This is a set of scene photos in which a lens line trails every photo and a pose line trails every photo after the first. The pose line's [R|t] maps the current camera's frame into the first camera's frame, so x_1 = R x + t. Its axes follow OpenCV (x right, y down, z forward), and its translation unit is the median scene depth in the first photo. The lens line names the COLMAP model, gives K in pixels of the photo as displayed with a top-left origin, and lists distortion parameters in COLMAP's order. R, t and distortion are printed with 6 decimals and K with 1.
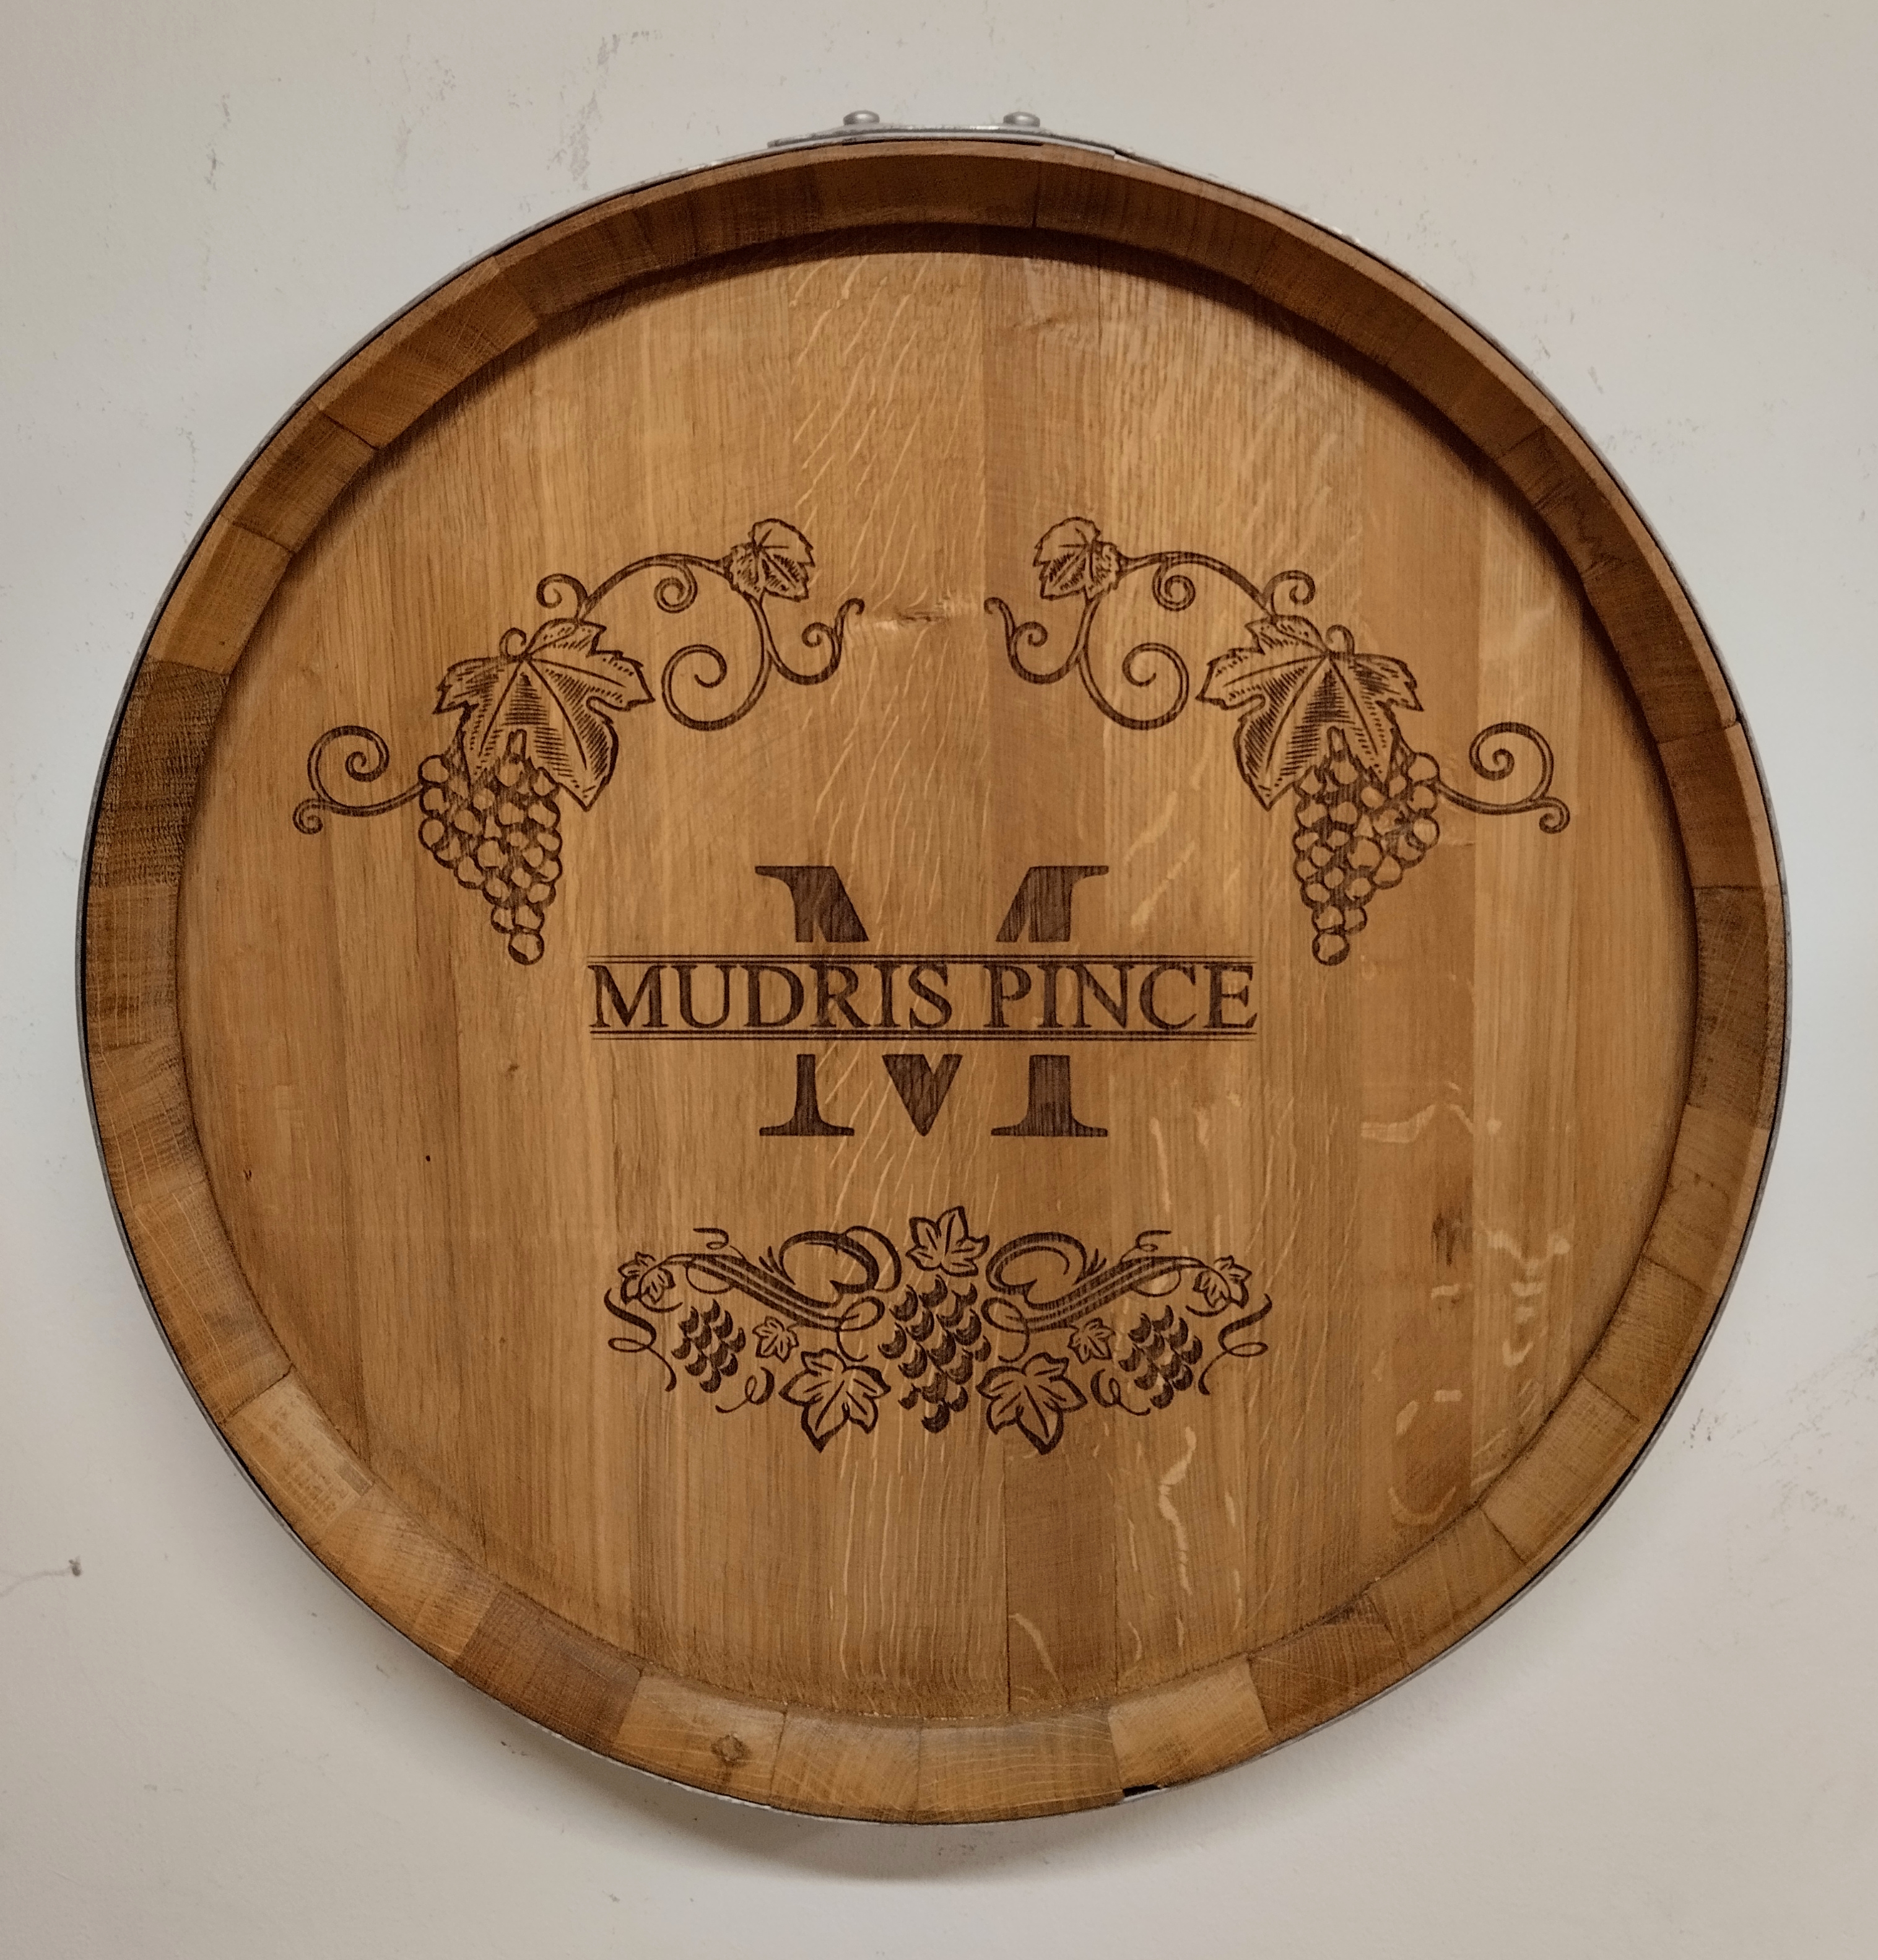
lens RADIAL K [[1916.0, 0, 894.9], [0, 1916.0, 933.8], [0, 0, 1]] dist [0.009173, -0.018445]
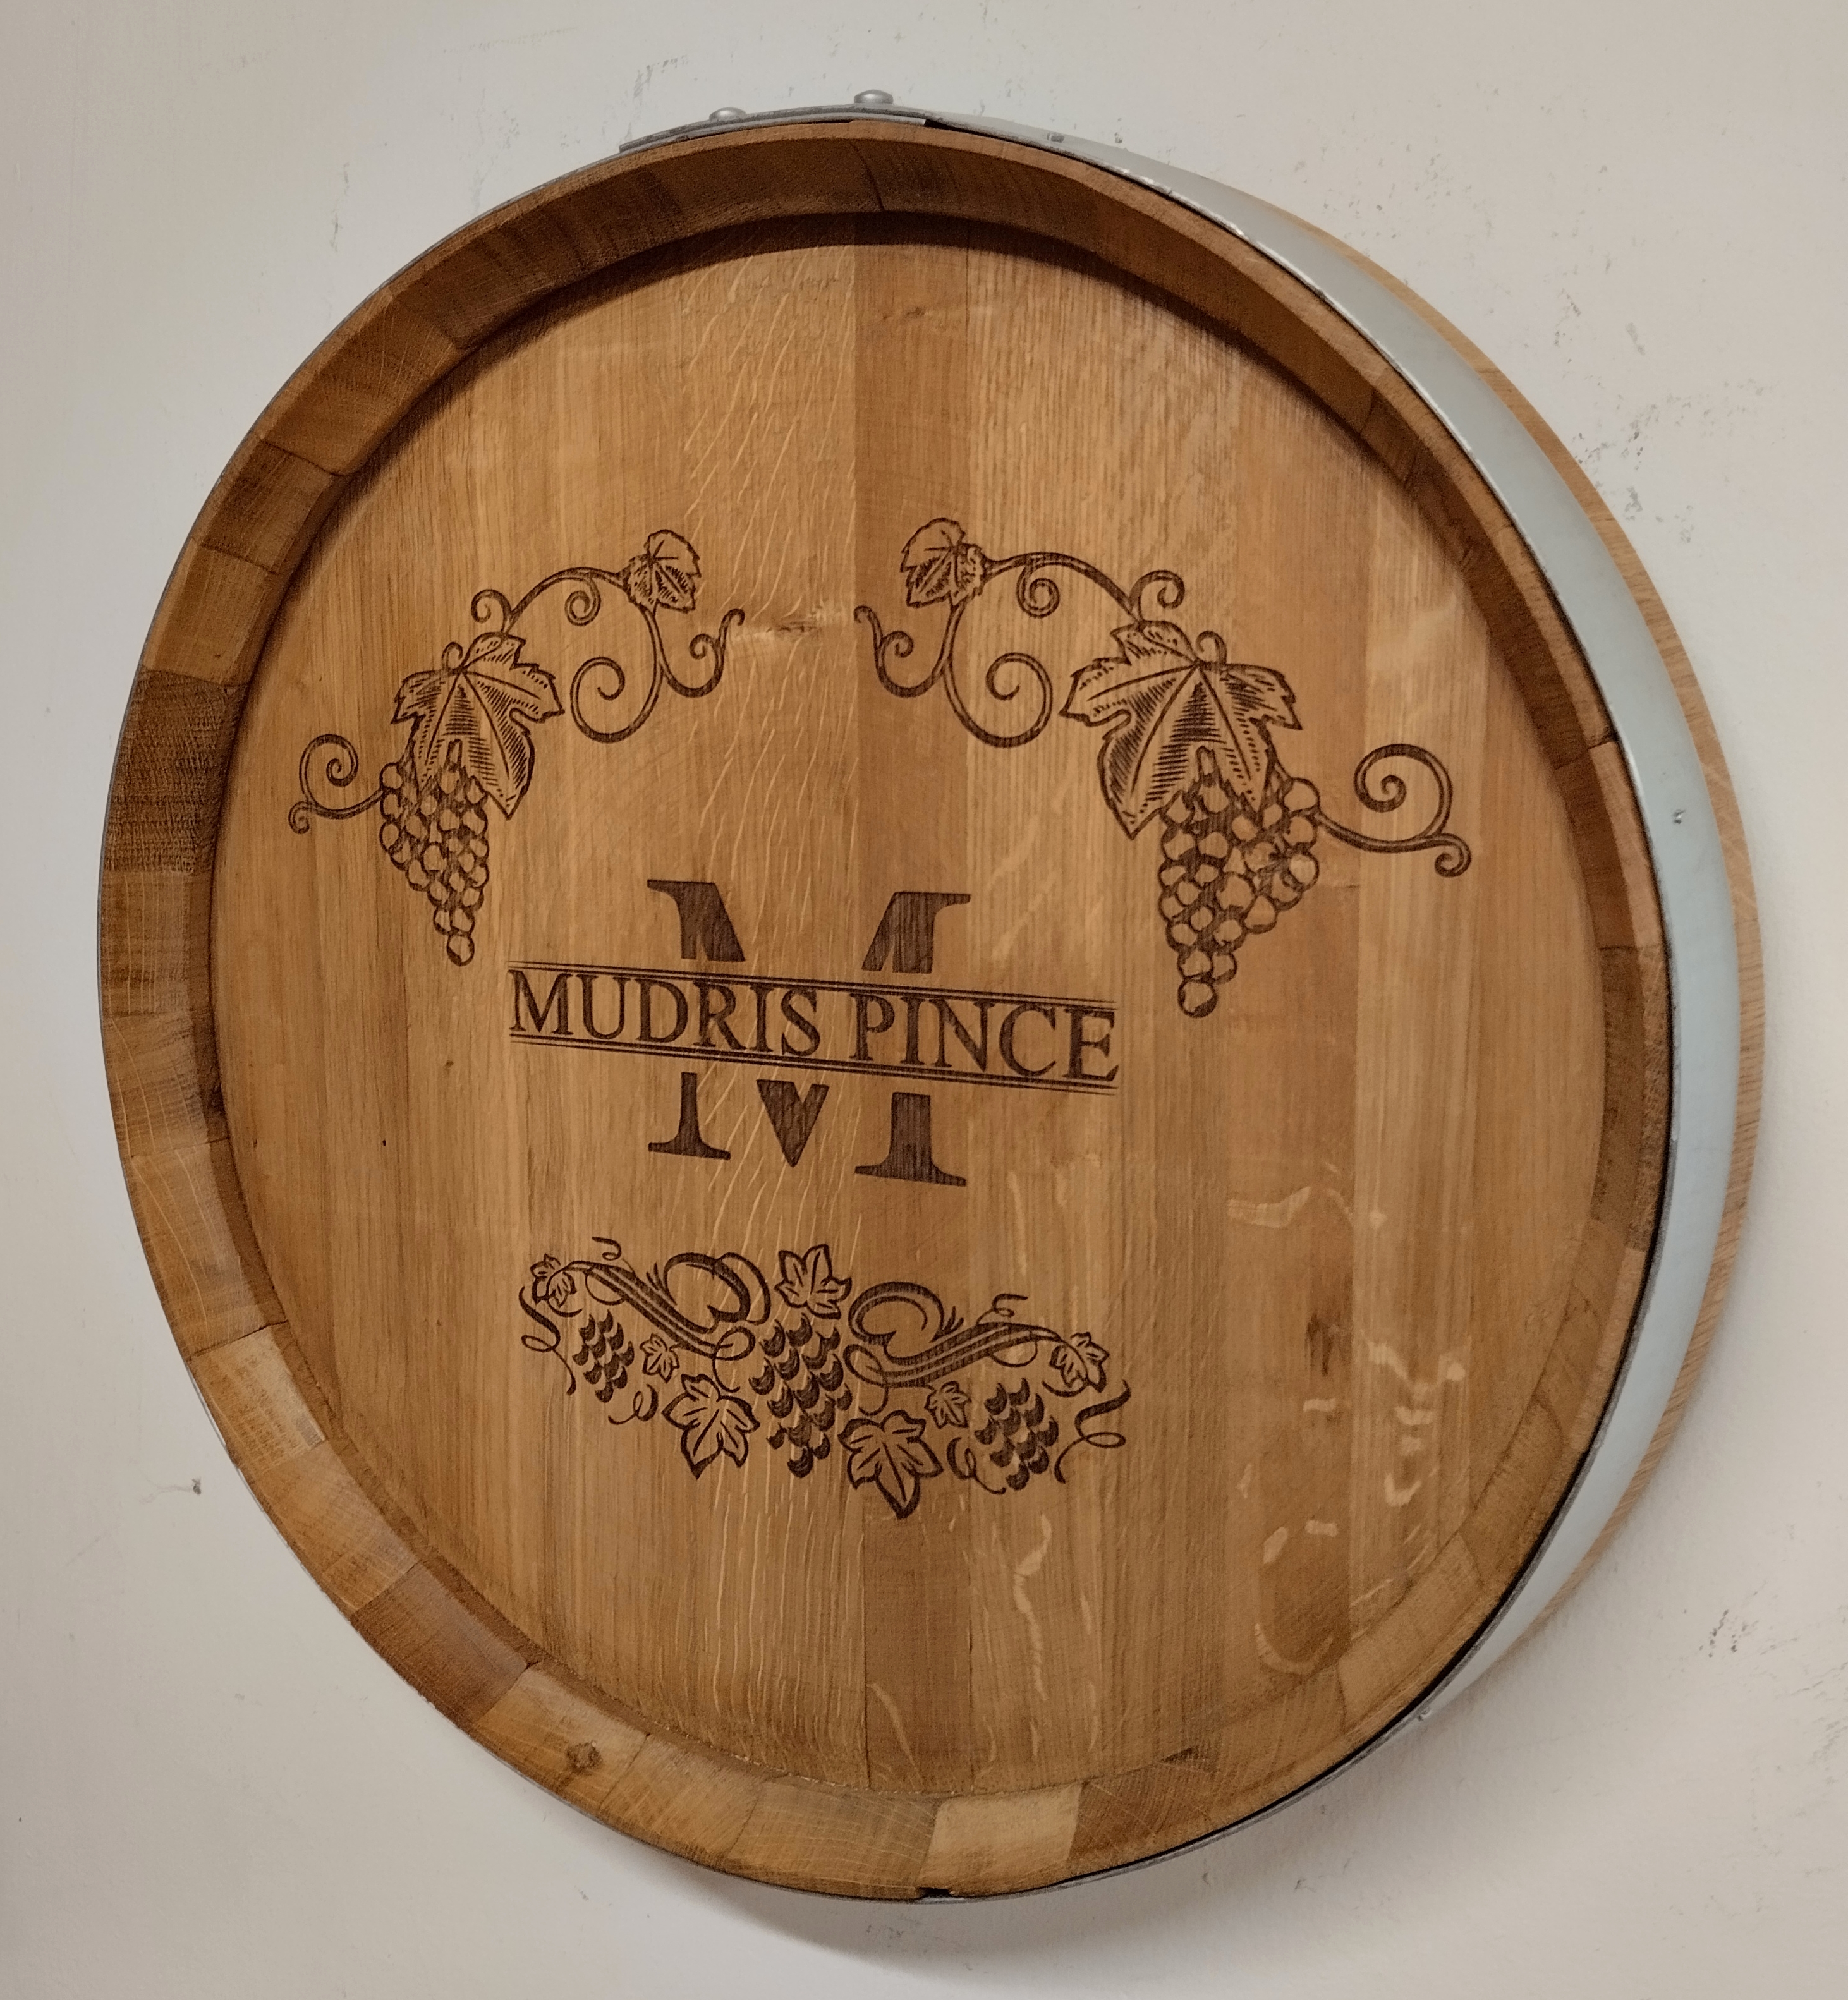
lens RADIAL K [[1956.9, 0, 919.9], [0, 1956.9, 1008.8], [0, 0, 1]] dist [0.012415, -0.036728]
pose [[0.917682, 0.066370, -0.391733, 0.459888], [-0.069114, 0.997583, 0.007111, 0.014824], [0.391259, 0.020549, 0.920051, 0.118285]]
